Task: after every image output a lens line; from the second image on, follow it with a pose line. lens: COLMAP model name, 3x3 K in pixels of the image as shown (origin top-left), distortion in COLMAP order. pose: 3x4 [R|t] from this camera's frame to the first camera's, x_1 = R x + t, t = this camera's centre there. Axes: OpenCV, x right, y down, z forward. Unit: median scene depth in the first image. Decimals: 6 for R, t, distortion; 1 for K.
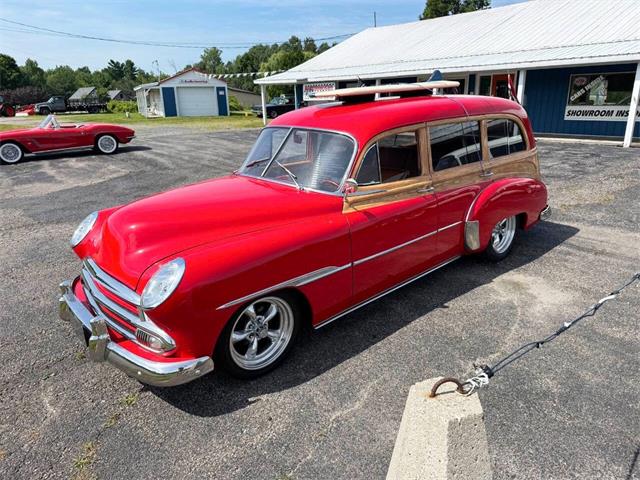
lens RADIAL K [[470.9, 0, 320.4], [0, 470.9, 238.3], [0, 0, 1]] dist [0.003288, -0.005299]
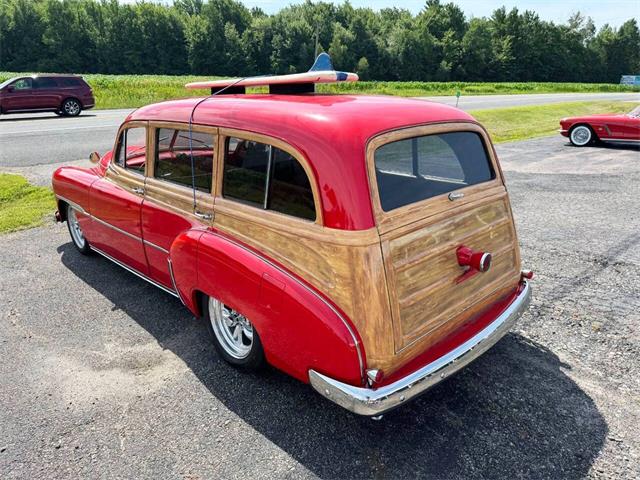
lens RADIAL K [[473.1, 0, 321.3], [0, 473.1, 231.2], [0, 0, 1]] dist [-0.001886, -0.000065]
pose [[0.001203, 0.308439, -0.951243, 1.141309], [-0.279190, 0.913522, 0.295855, -0.413336], [0.960235, 0.265221, 0.087212, 1.262700]]
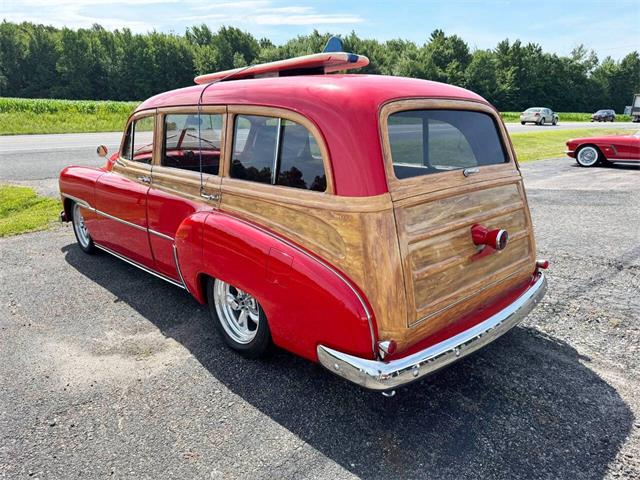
lens RADIAL K [[470.9, 0, 320.4], [0, 470.9, 238.3], [0, 0, 1]] dist [0.003288, -0.005299]
pose [[-0.012437, 0.262720, -0.964792, 1.140028], [-0.285261, 0.923838, 0.255245, -0.335739], [0.958369, 0.278392, 0.063454, 1.278008]]
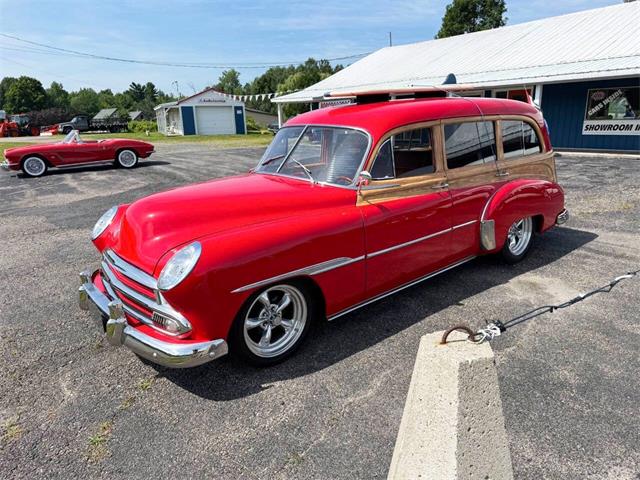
lens RADIAL K [[470.8, 0, 319.0], [0, 470.8, 242.3], [0, 0, 1]] dist [0.003511, -0.005114]
pose [[0.999356, 0.005228, -0.035501, 0.002347], [-0.006436, 0.999402, -0.033974, 0.048574], [0.035302, 0.034181, 0.998792, -0.005660]]
